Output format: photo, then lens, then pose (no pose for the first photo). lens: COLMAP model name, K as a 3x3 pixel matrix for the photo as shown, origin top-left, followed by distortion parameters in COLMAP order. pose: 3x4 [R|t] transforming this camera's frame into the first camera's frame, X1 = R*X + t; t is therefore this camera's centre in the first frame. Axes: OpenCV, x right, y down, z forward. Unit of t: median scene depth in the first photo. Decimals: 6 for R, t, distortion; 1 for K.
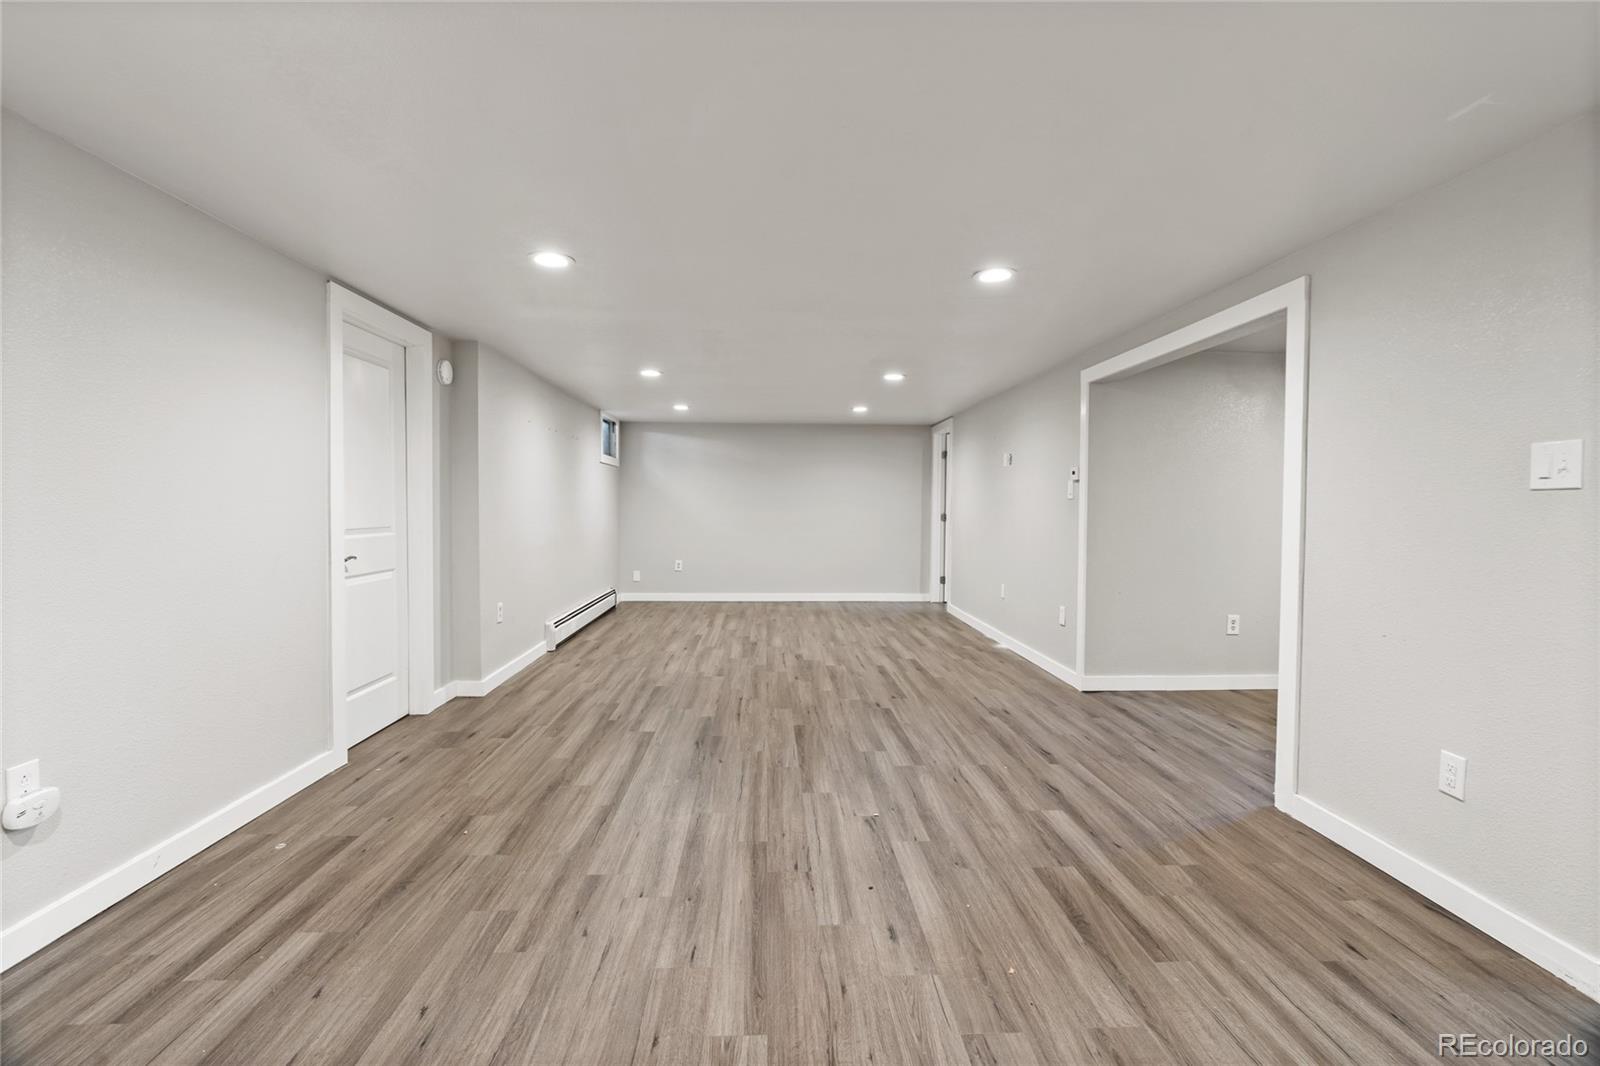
lens RADIAL K [[728.1, 0, 811.8], [0, 728.1, 522.7], [0, 0, 1]] dist [-0.010695, 0.003549]
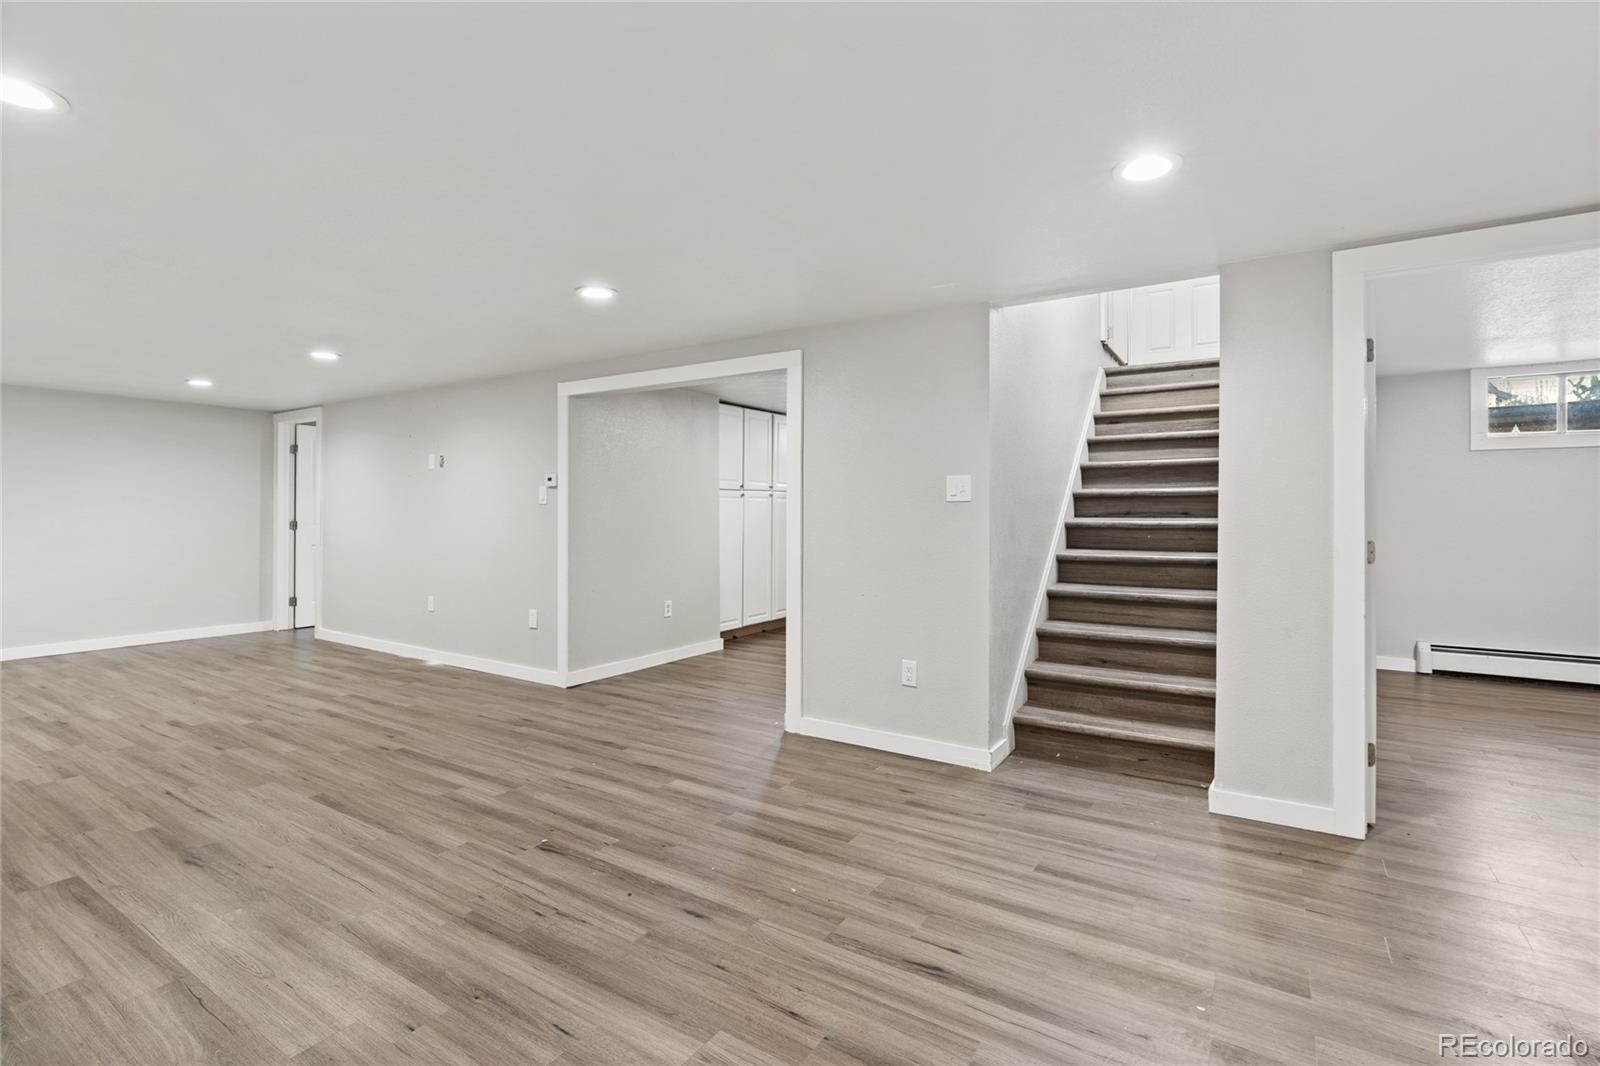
lens RADIAL K [[728.1, 0, 808.4], [0, 728.1, 509.7], [0, 0, 1]] dist [-0.010695, 0.003549]
pose [[0.581708, -0.001360, 0.813397, -0.463801], [0.020749, 0.999698, -0.013167, -0.006824], [-0.813133, 0.024536, 0.581560, 0.161556]]
